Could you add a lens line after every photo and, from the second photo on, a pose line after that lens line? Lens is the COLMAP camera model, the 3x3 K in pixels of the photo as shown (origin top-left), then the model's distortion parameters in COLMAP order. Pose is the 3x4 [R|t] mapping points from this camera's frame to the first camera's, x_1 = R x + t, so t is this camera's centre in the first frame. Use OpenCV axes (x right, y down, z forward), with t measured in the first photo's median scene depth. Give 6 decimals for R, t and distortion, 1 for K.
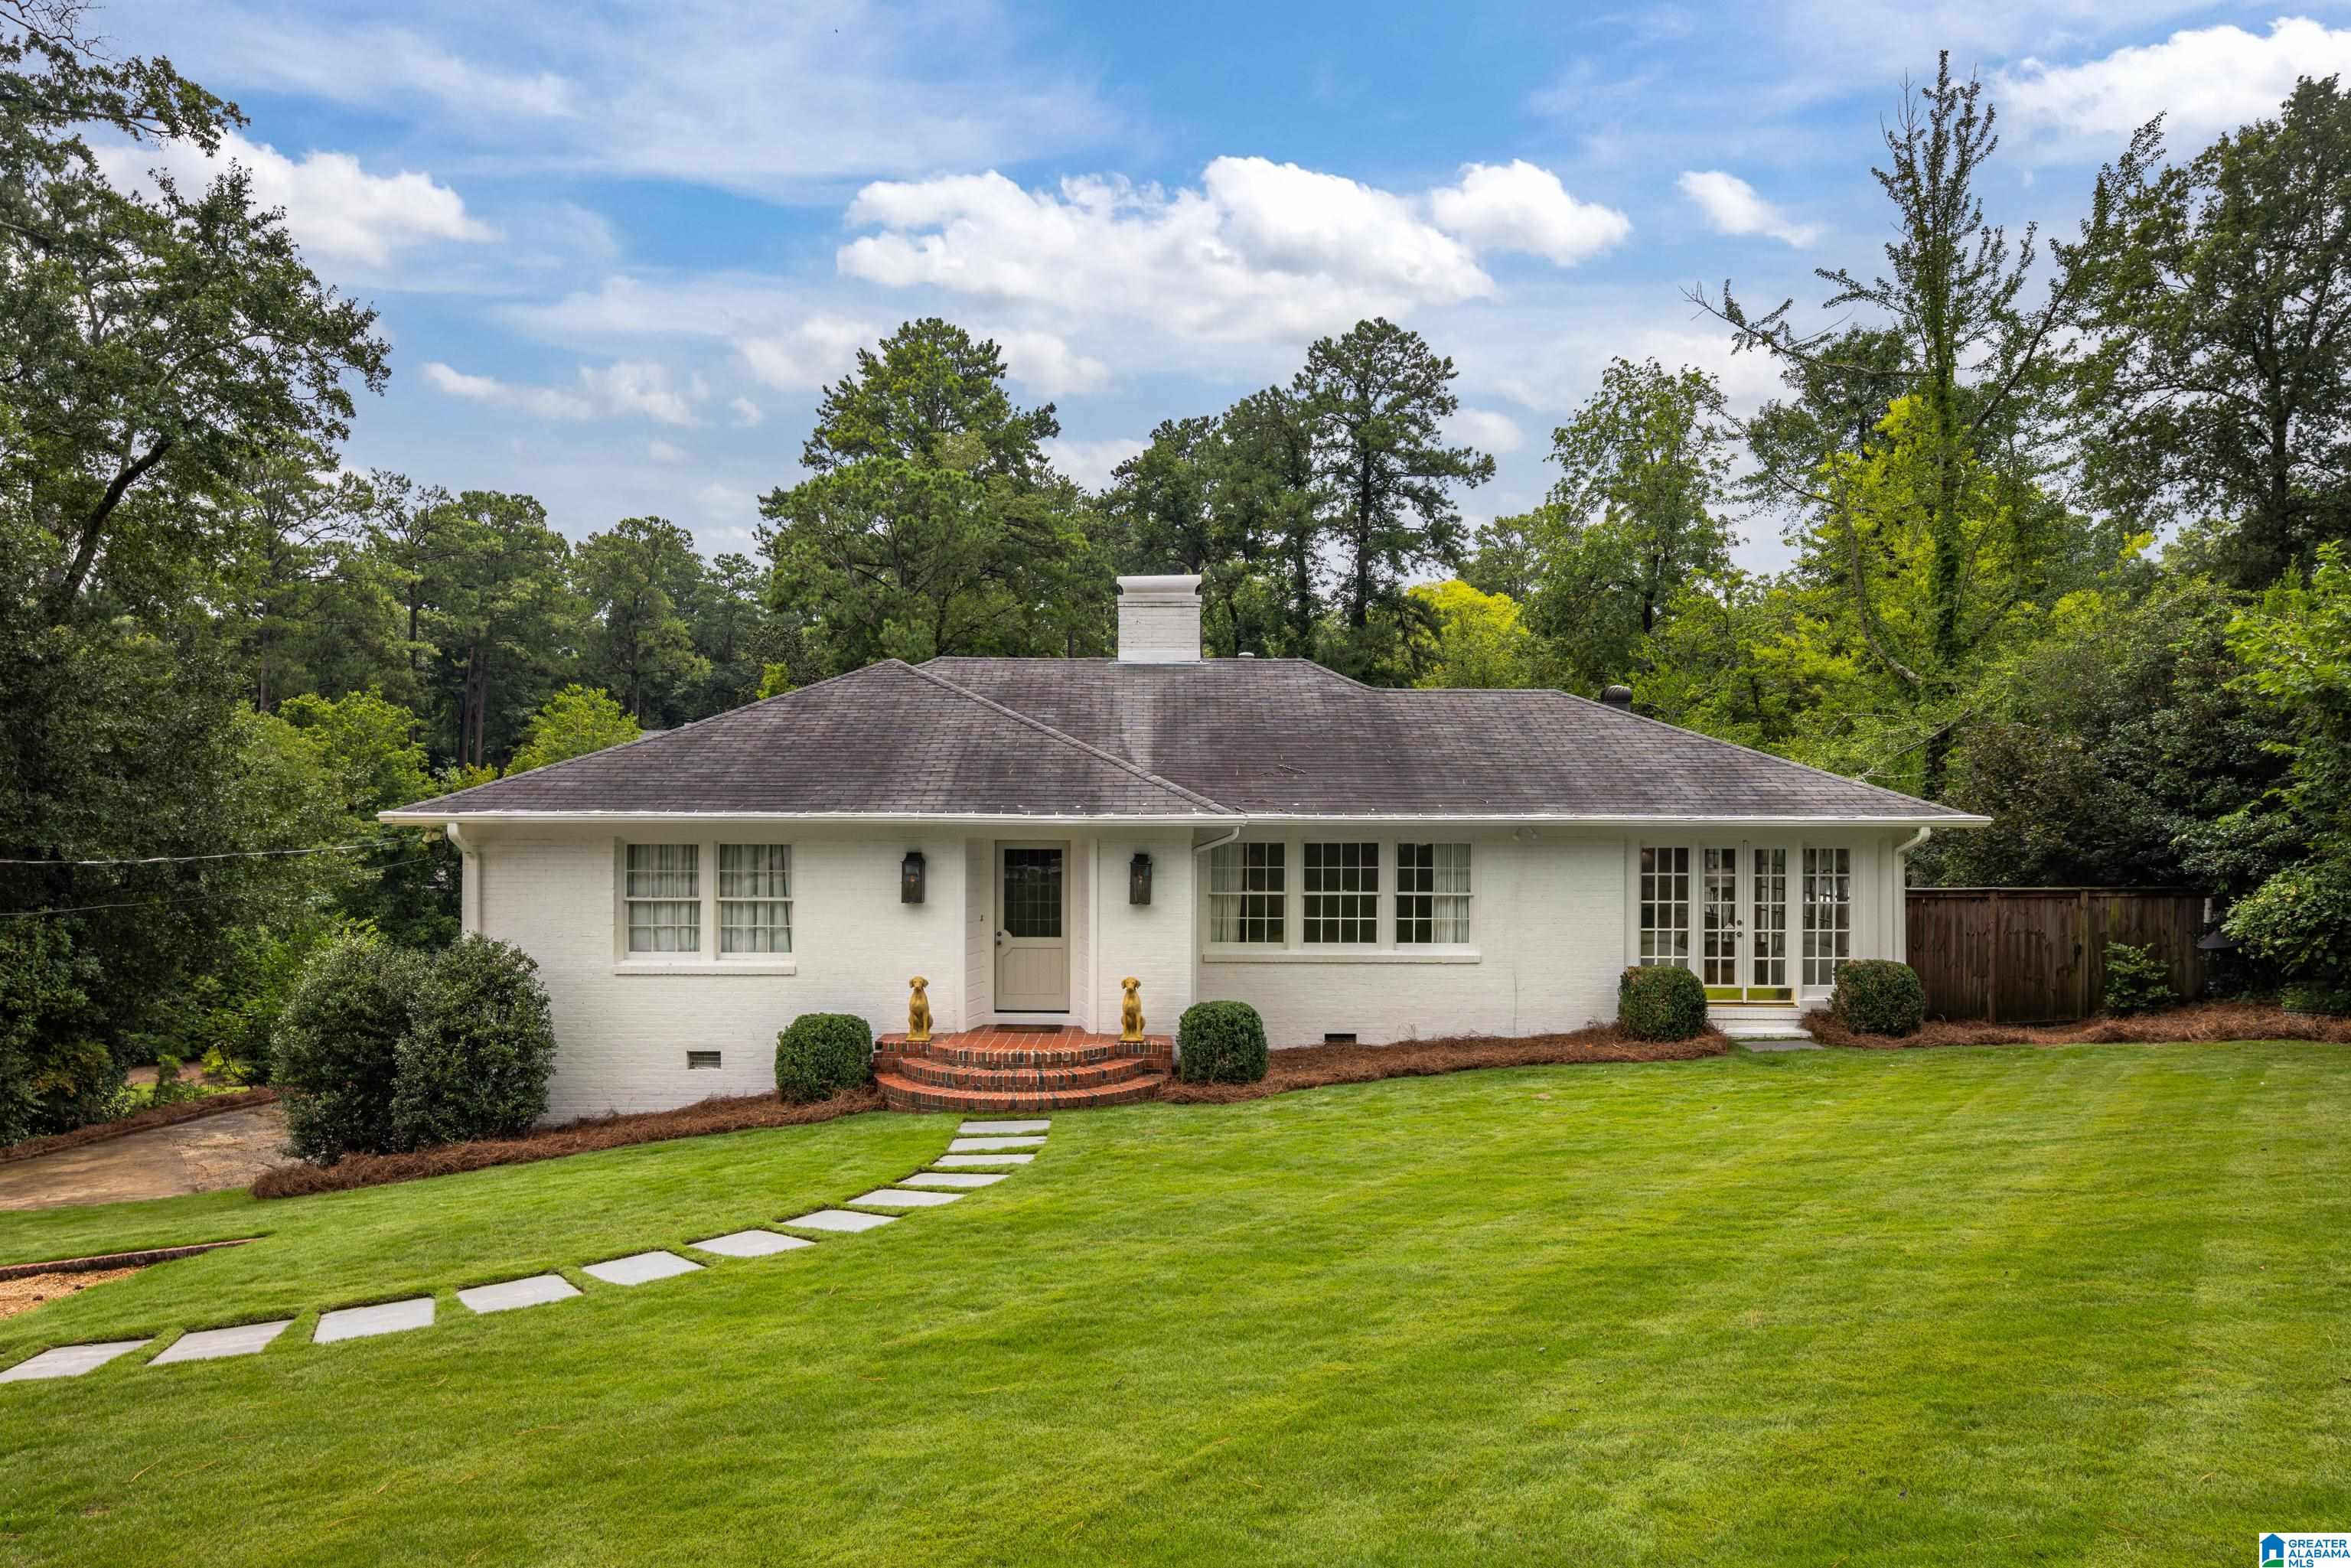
lens RADIAL K [[1896.4, 0, 1175.5], [0, 1896.4, 784.0], [0, 0, 1]] dist [-0.006009, -0.001927]
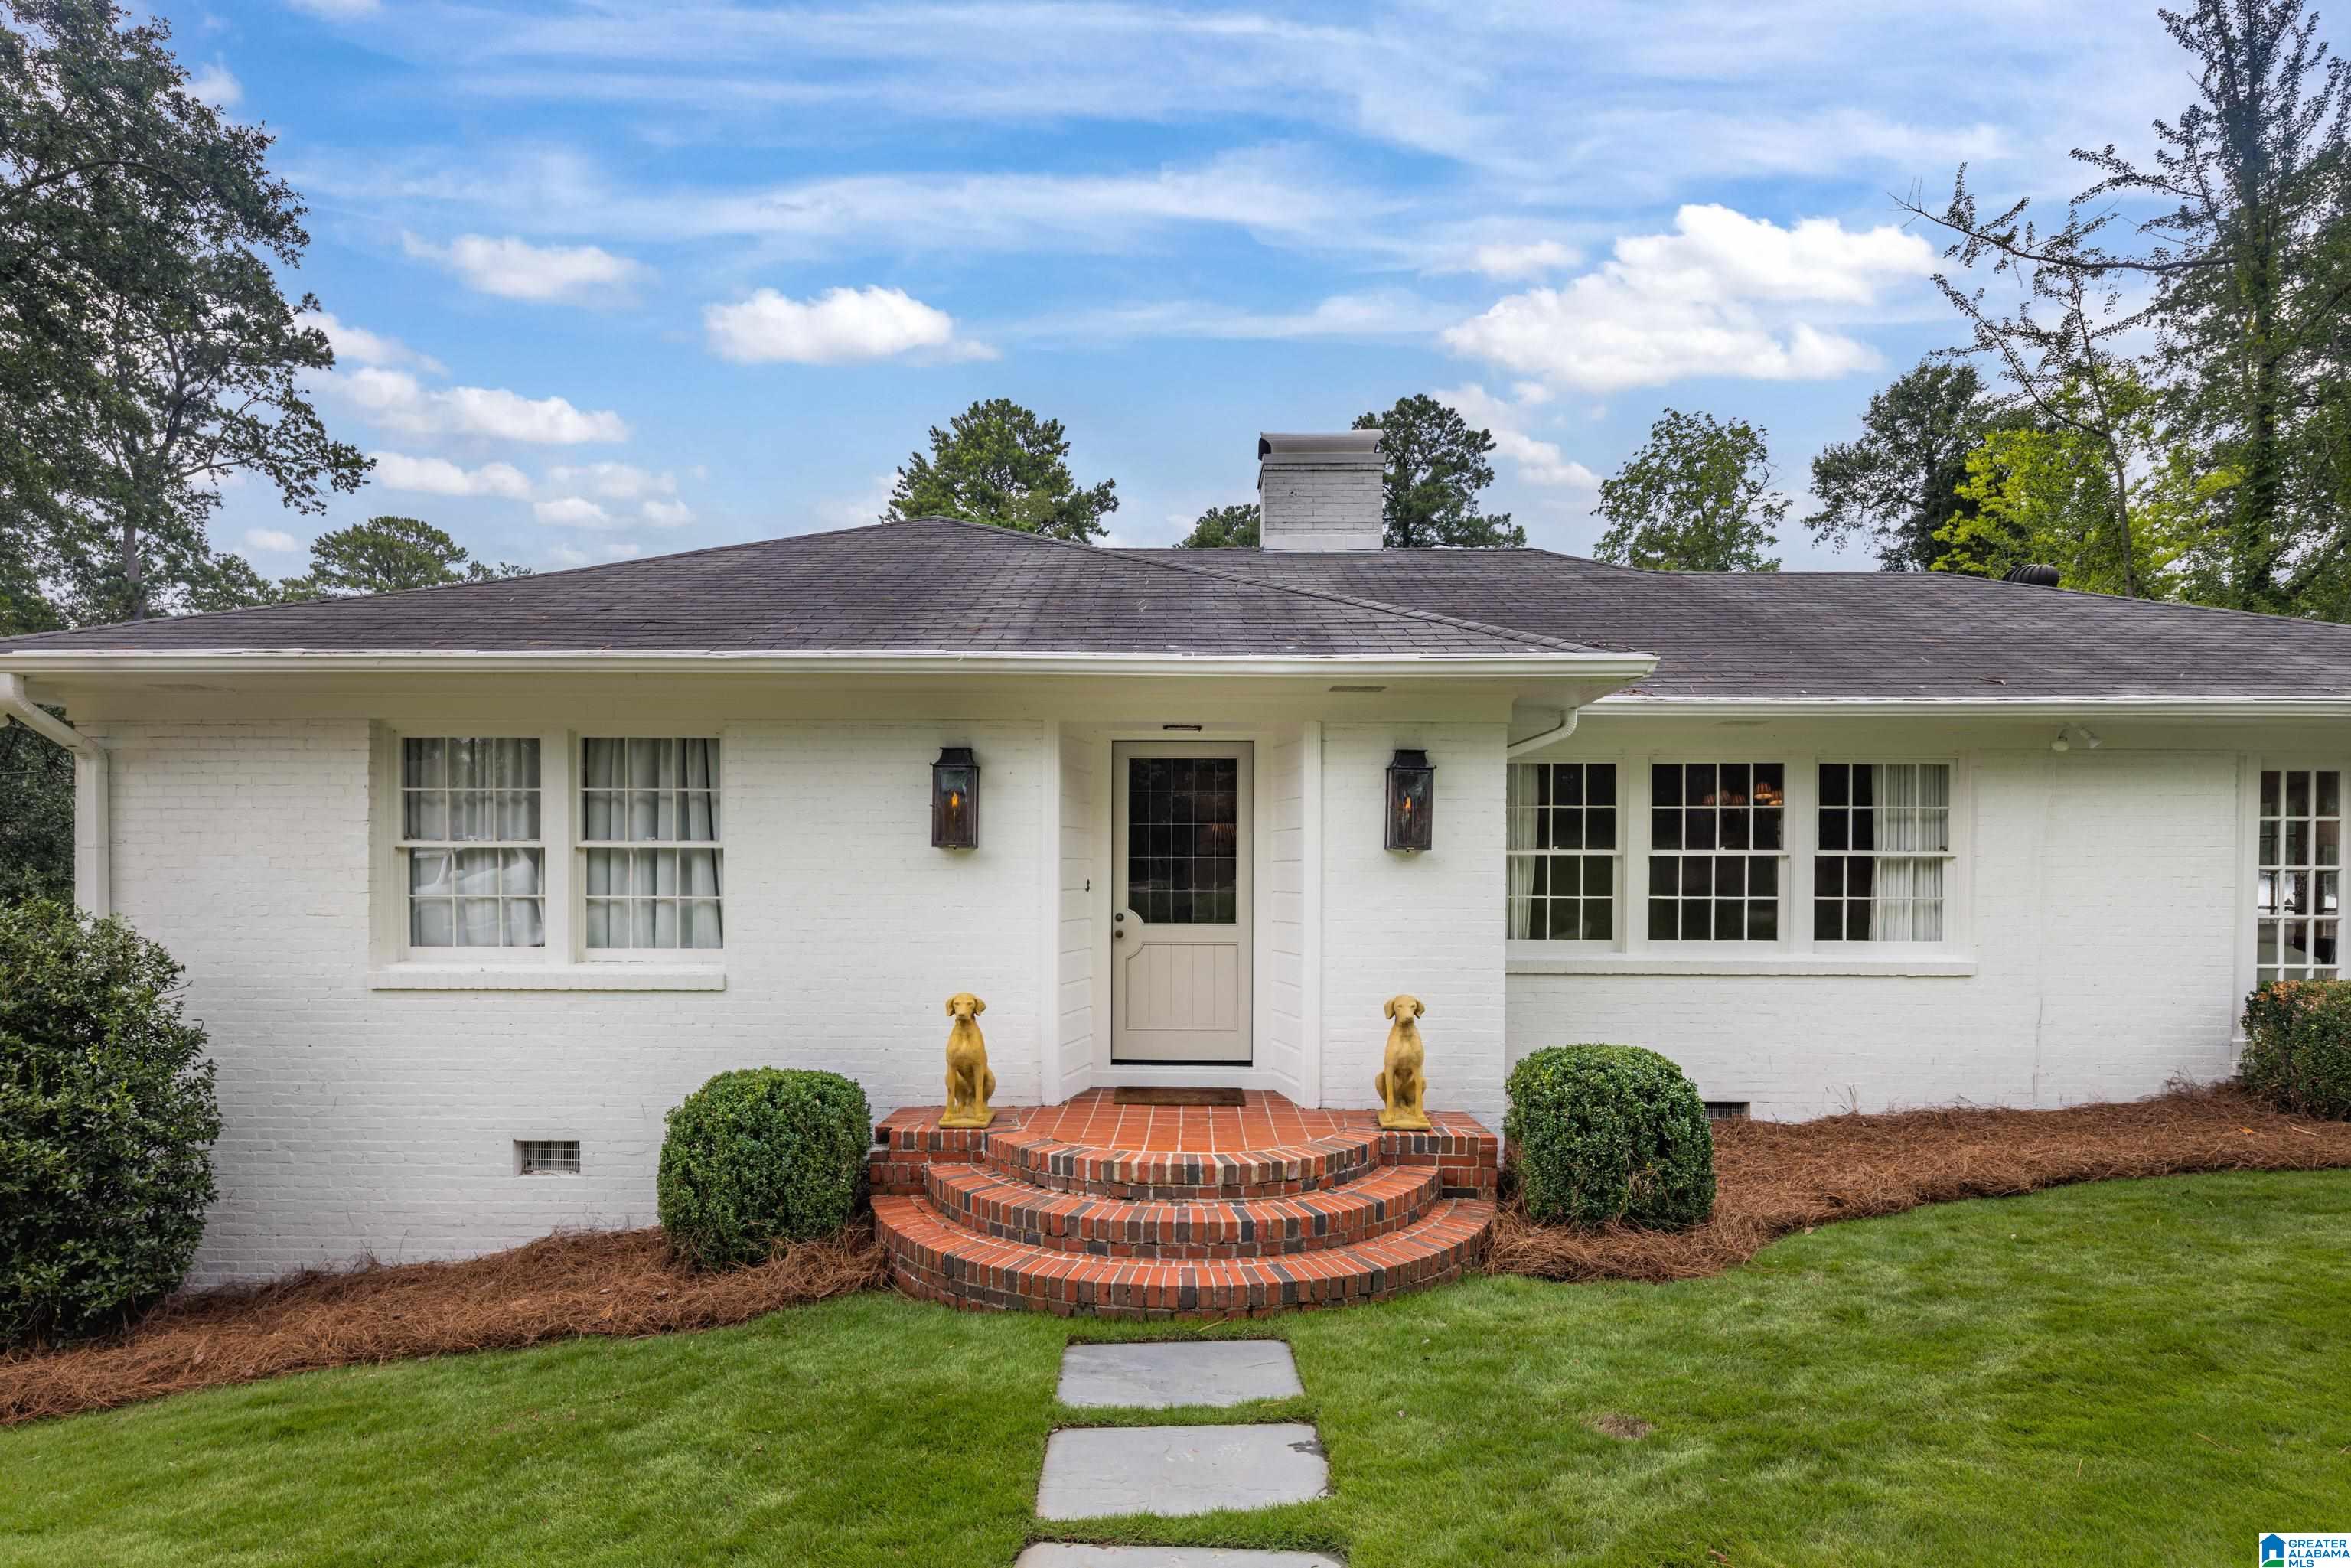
lens RADIAL K [[1834.6, 0, 1182.9], [0, 1834.6, 849.7], [0, 0, 1]] dist [0.000979, 0.001184]
pose [[0.999604, -0.000540, -0.028152, -0.064057], [0.000867, 0.999932, 0.011610, 0.057156], [0.028144, -0.011630, 0.999536, 0.511842]]
